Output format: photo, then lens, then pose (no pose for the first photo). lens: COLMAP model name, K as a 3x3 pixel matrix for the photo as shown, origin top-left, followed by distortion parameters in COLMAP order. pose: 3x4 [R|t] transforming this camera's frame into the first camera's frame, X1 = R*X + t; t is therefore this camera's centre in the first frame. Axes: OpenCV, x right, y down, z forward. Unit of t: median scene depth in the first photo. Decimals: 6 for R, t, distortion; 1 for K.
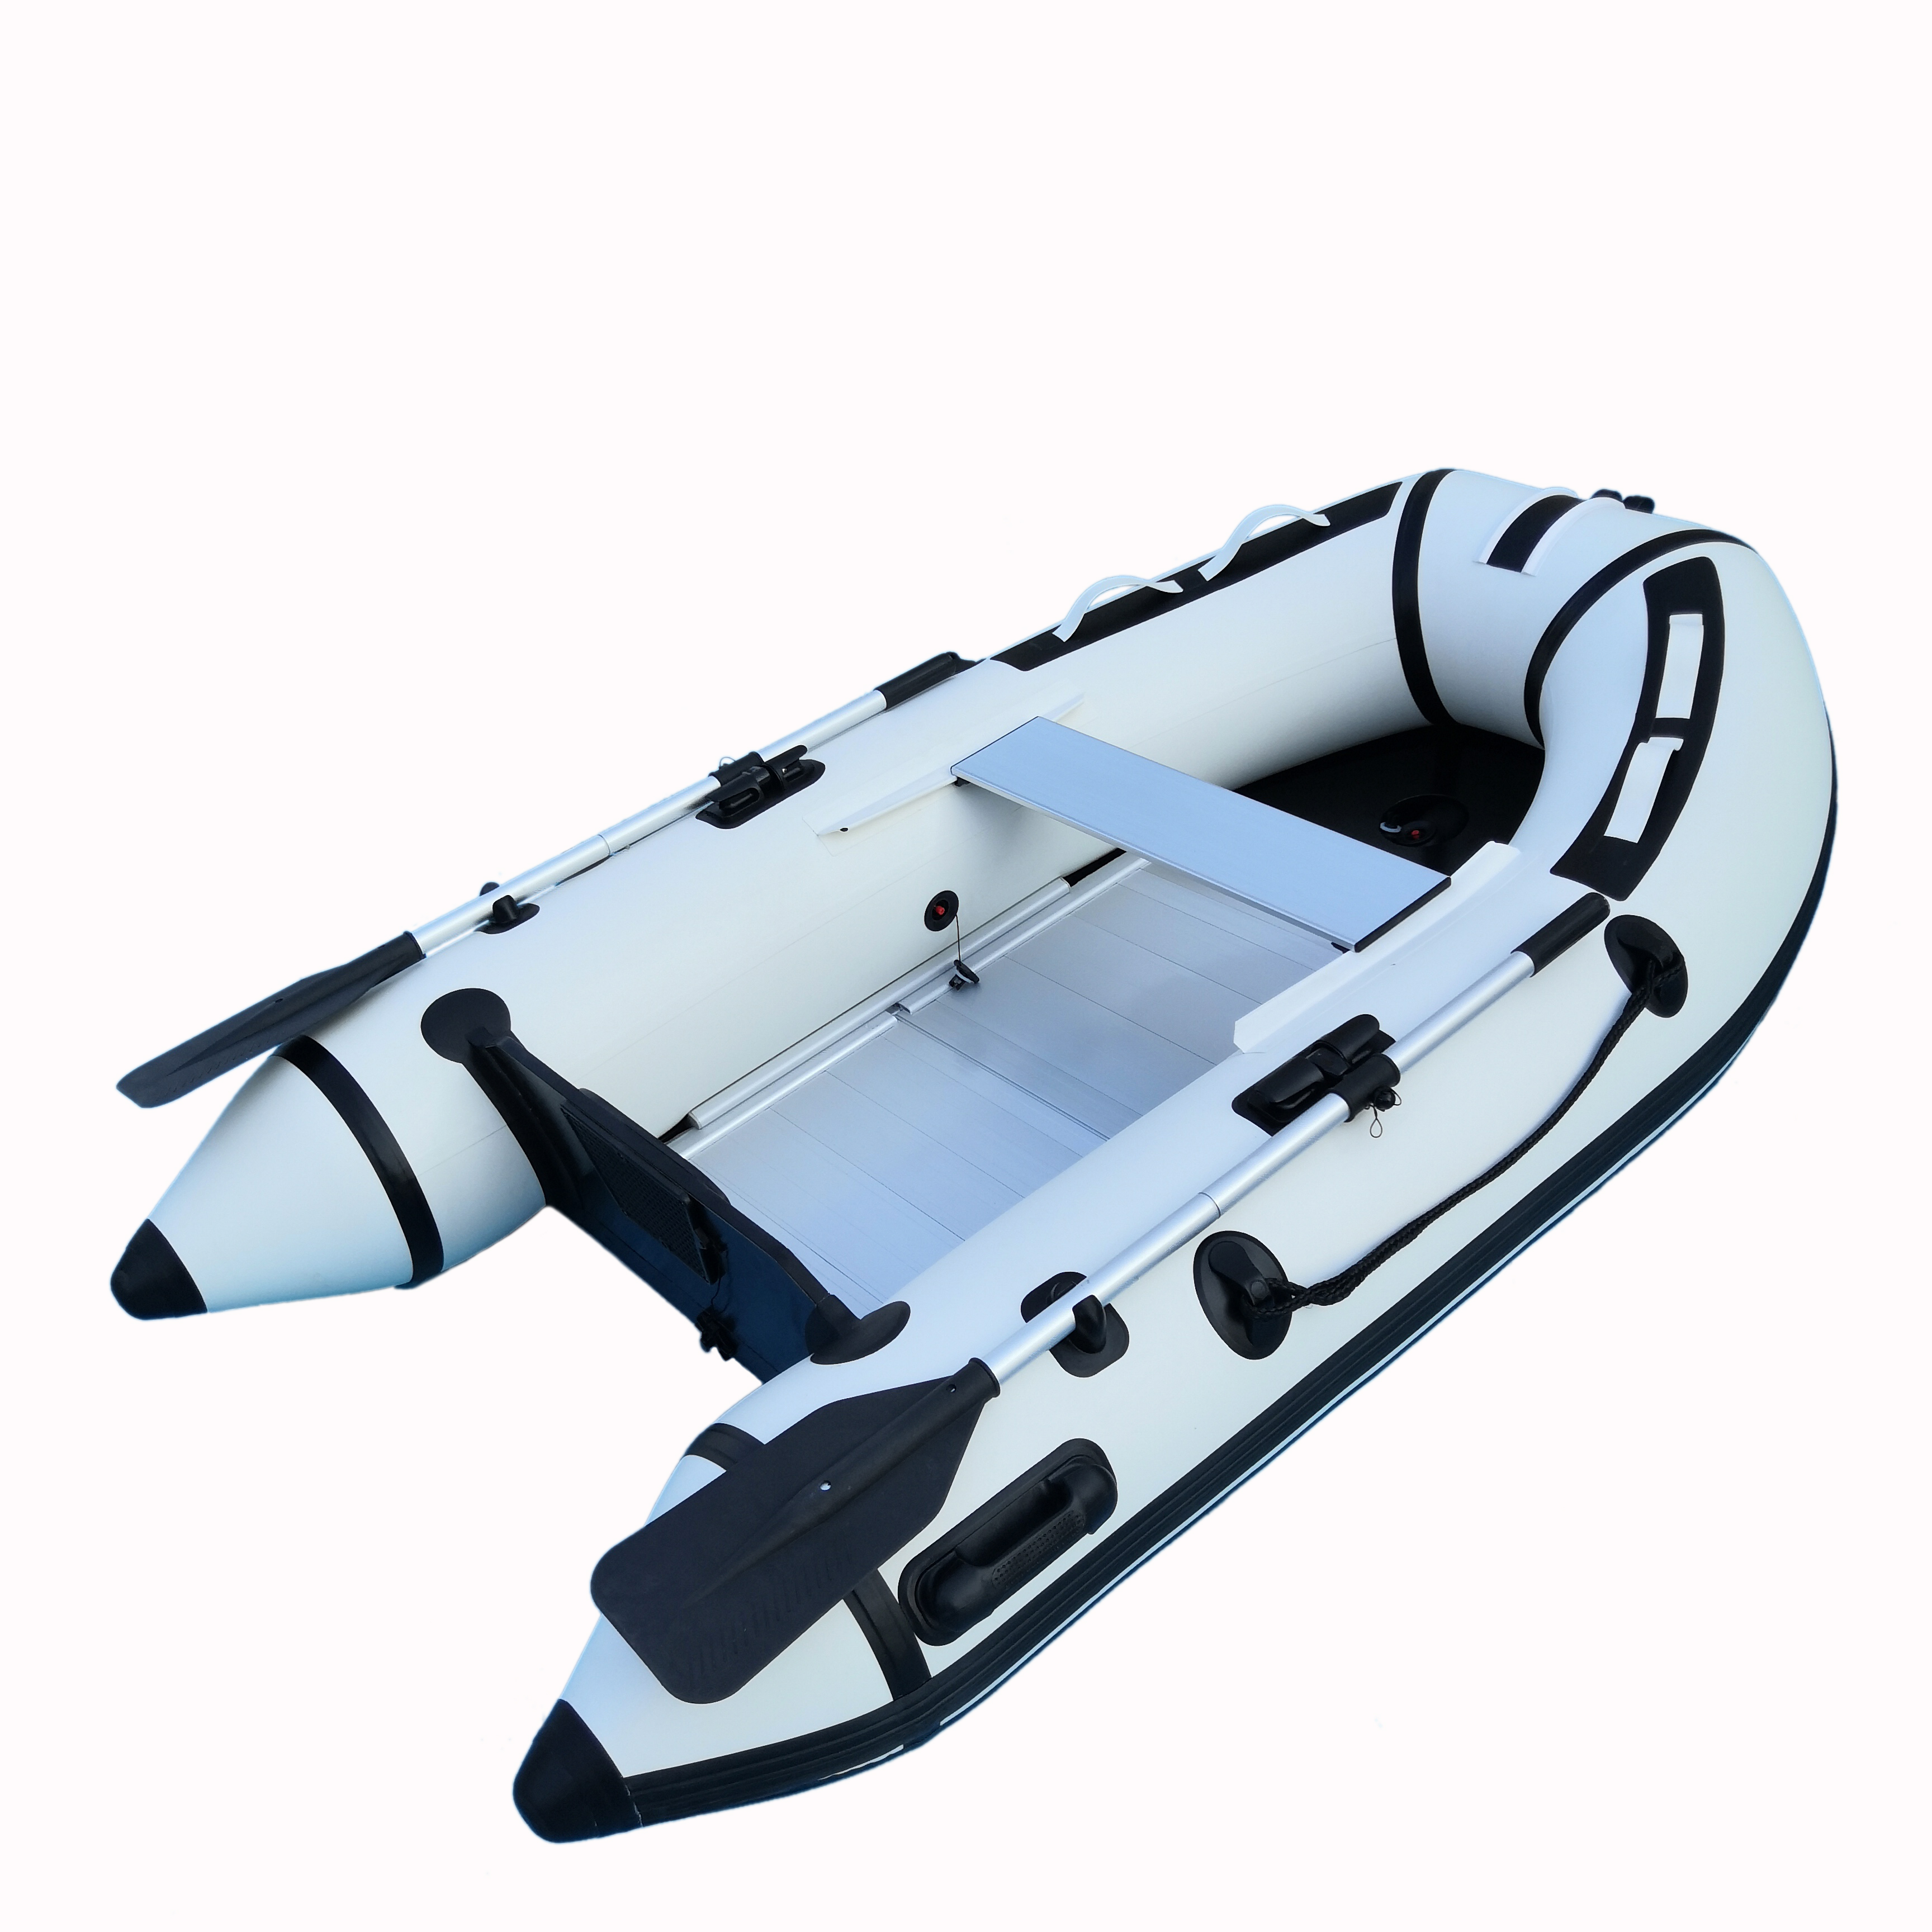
lens RADIAL K [[1932.8, 0, 972.7], [0, 1932.8, 970.1], [0, 0, 1]] dist [0.007928, -0.087299]
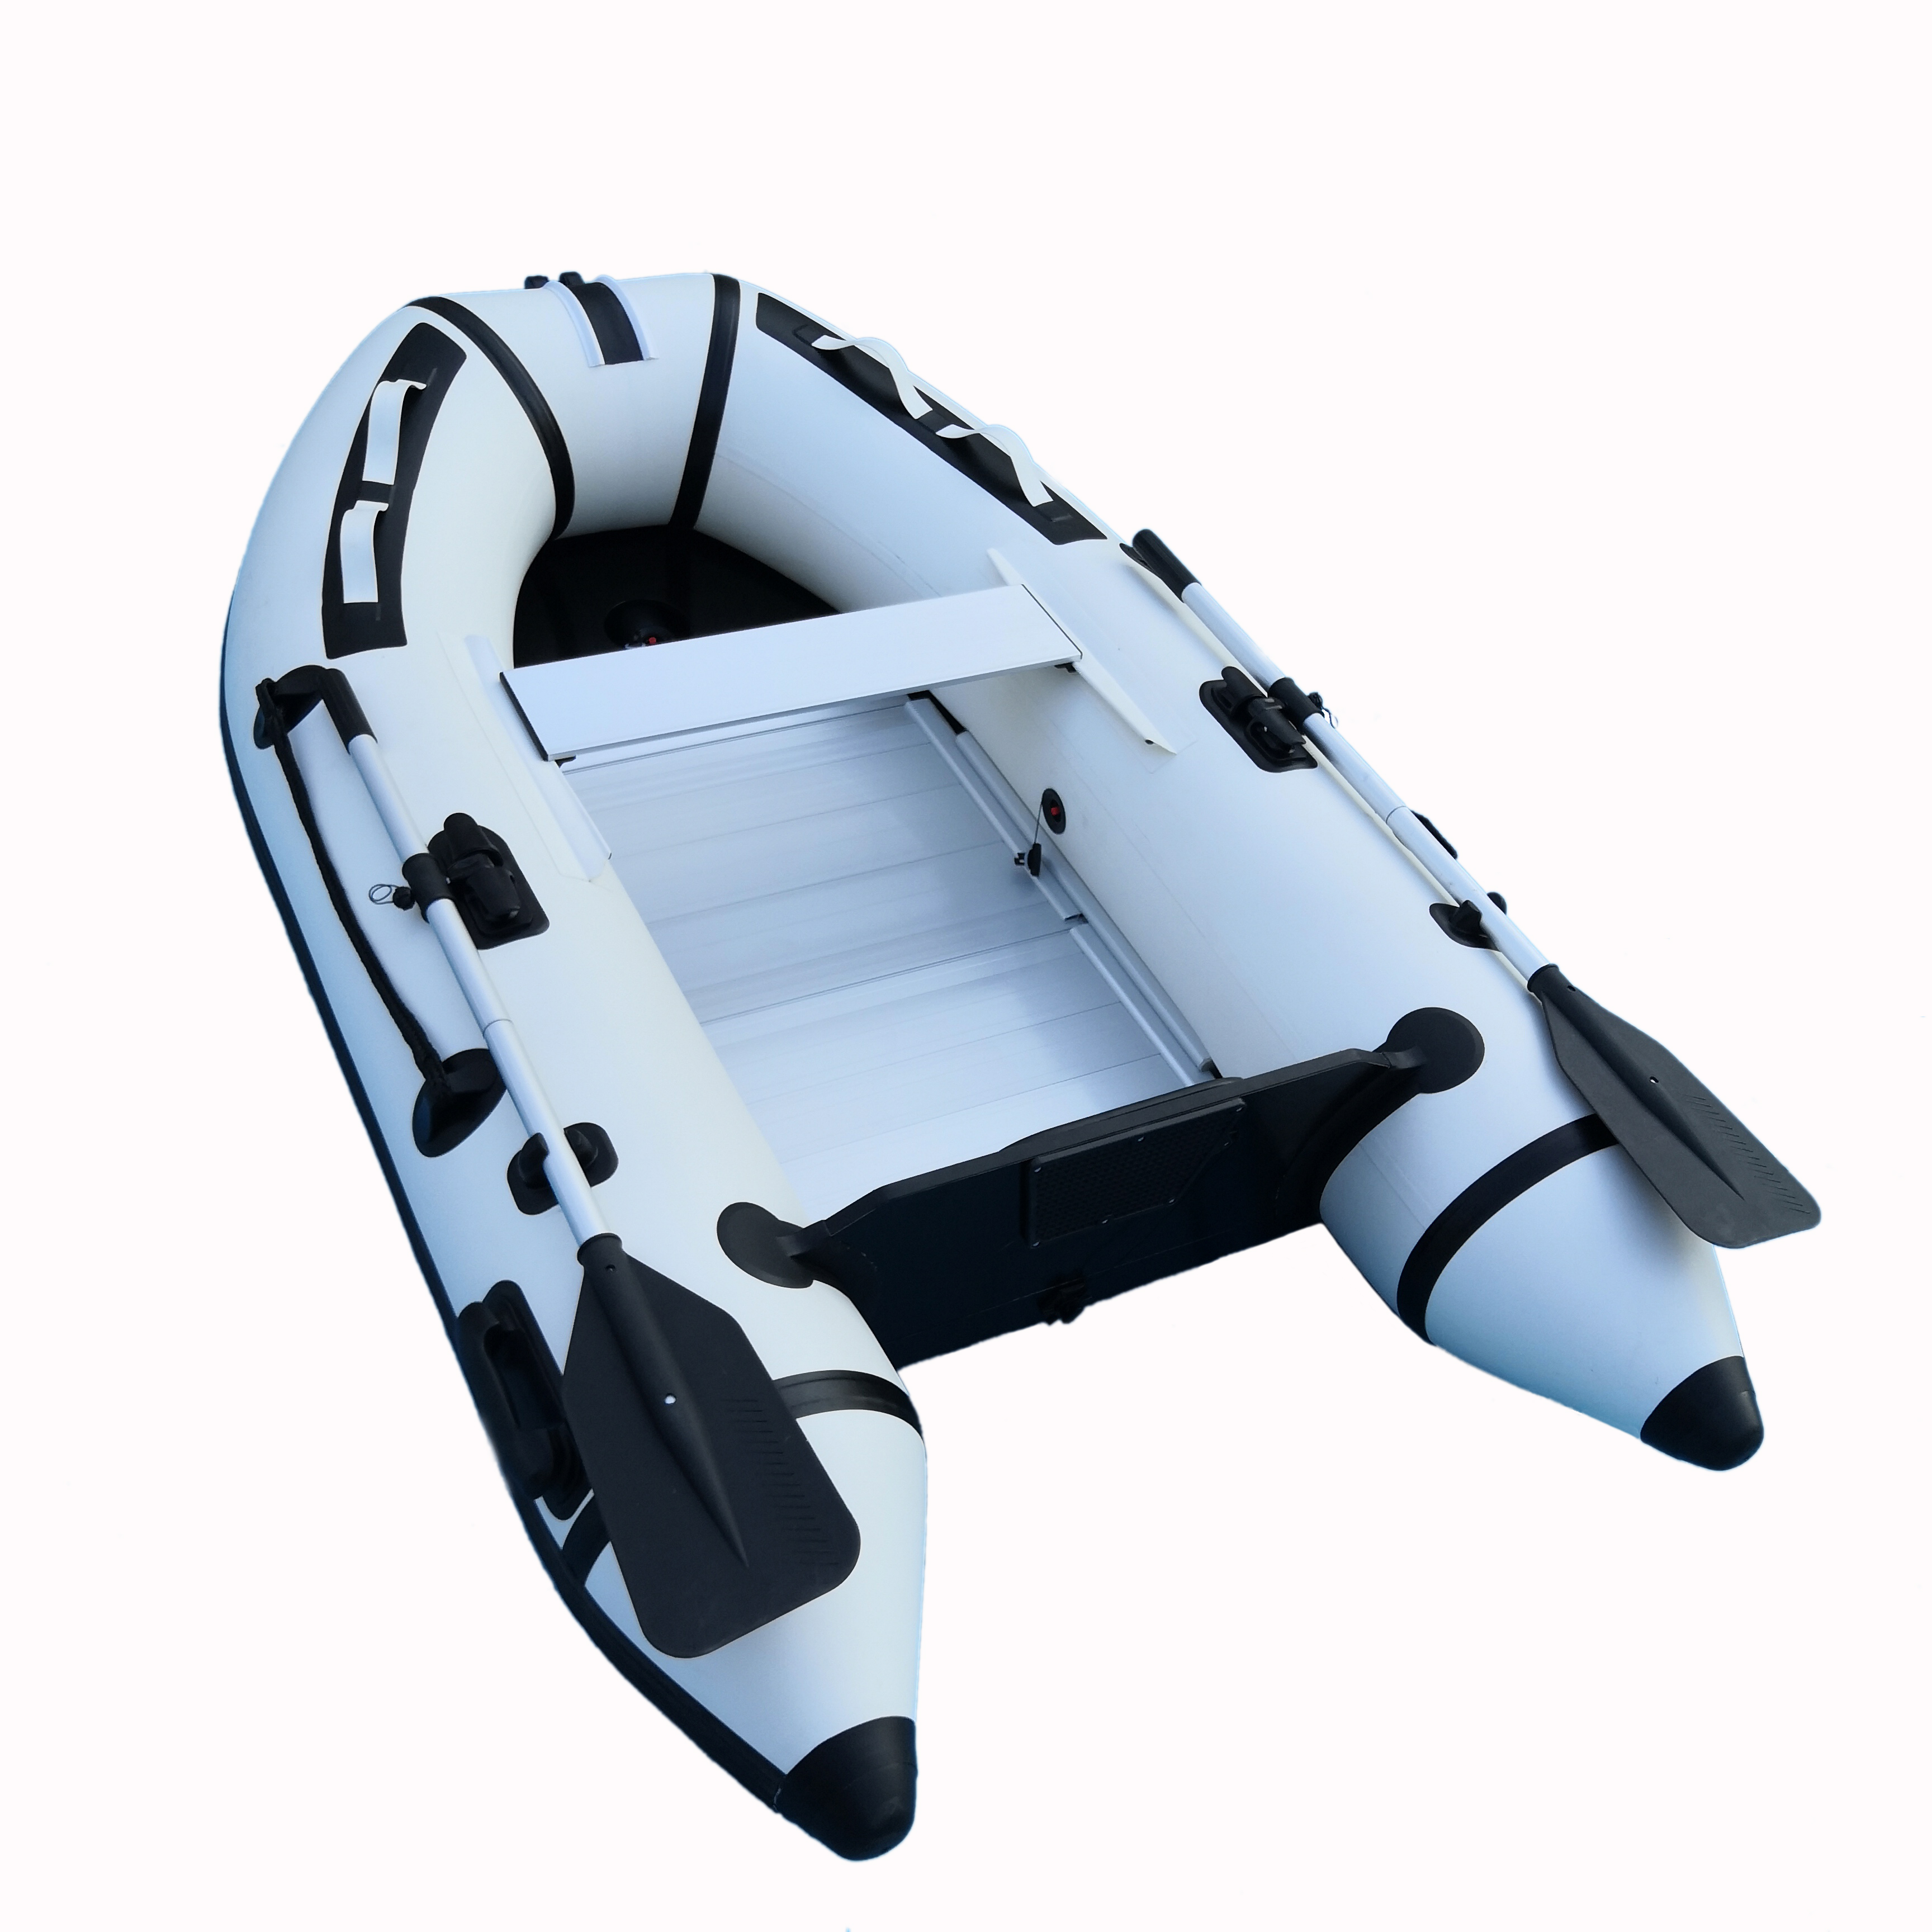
lens RADIAL K [[1932.8, 0, 972.7], [0, 1932.8, 970.1], [0, 0, 1]] dist [0.007928, -0.087299]
pose [[0.237469, -0.513043, 0.824861, -0.708715], [0.434783, 0.815481, 0.382040, -0.270299], [-0.868661, 0.267912, 0.416714, 0.538696]]
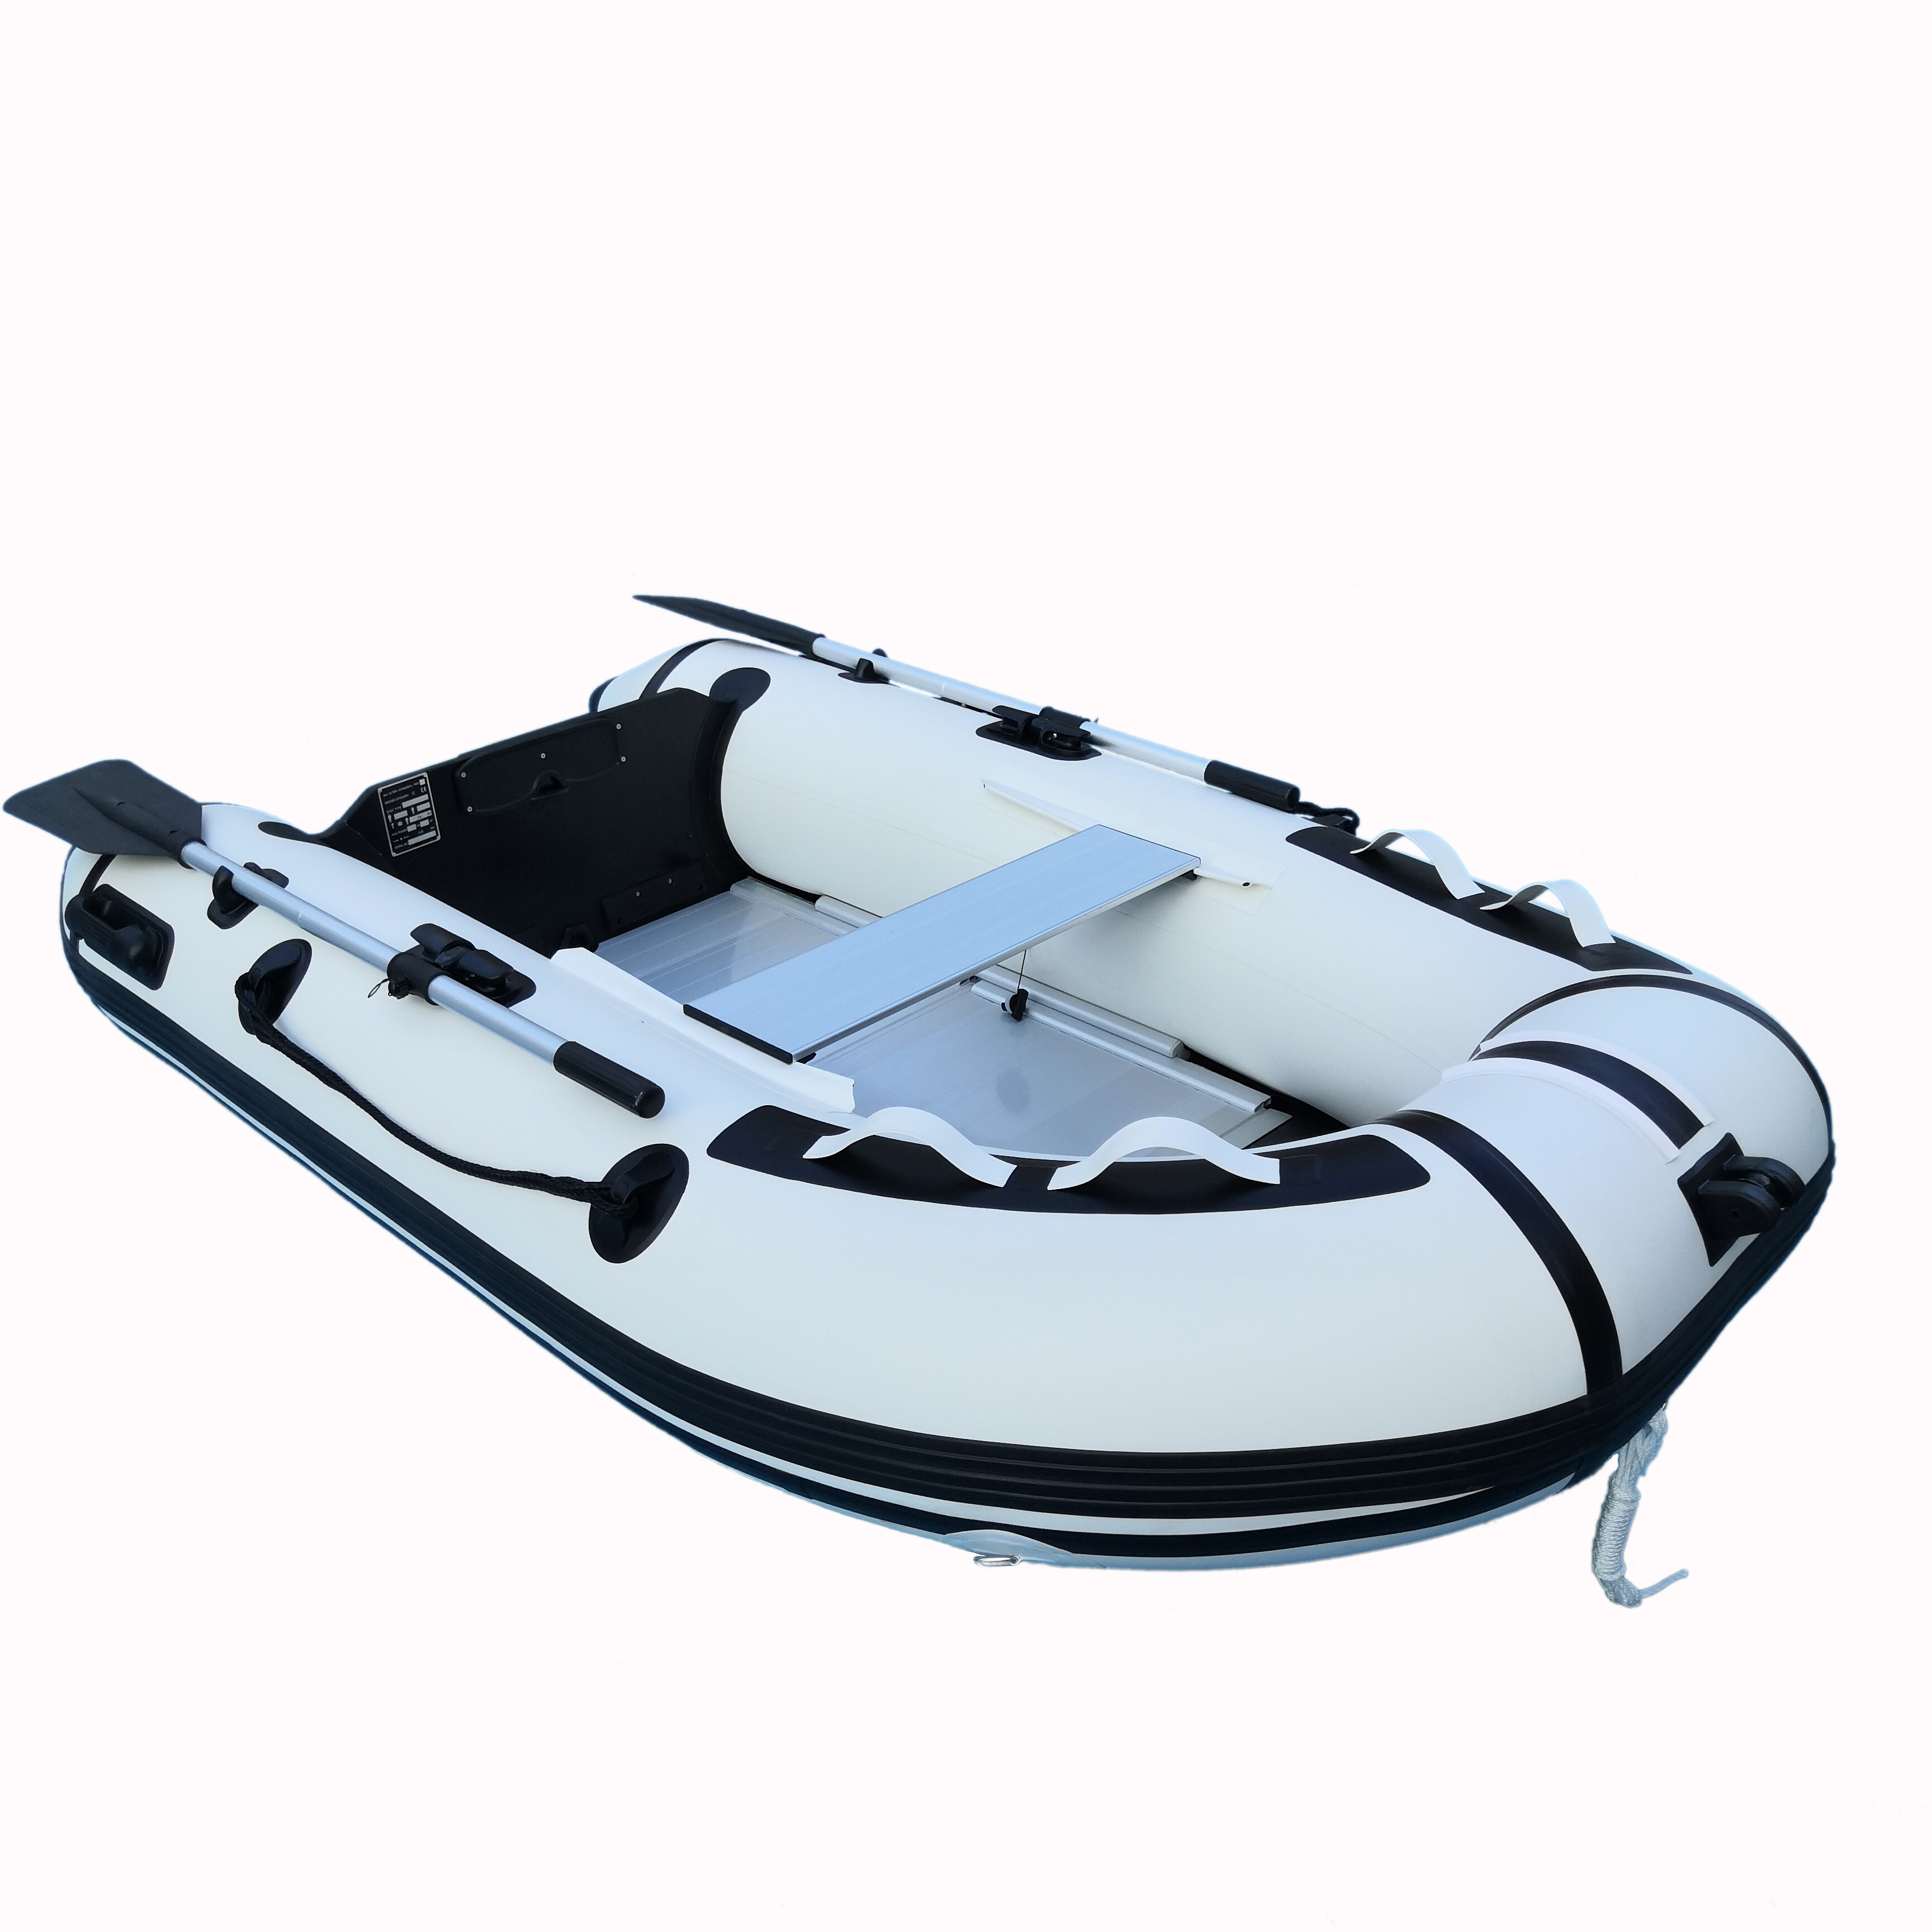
lens RADIAL K [[1932.8, 0, 972.7], [0, 1932.8, 970.1], [0, 0, 1]] dist [0.007928, -0.087299]
pose [[0.129007, 0.587879, -0.798596, 0.820591], [-0.607139, 0.683564, 0.405121, -0.421525], [0.784053, 0.432596, 0.445108, 0.573183]]
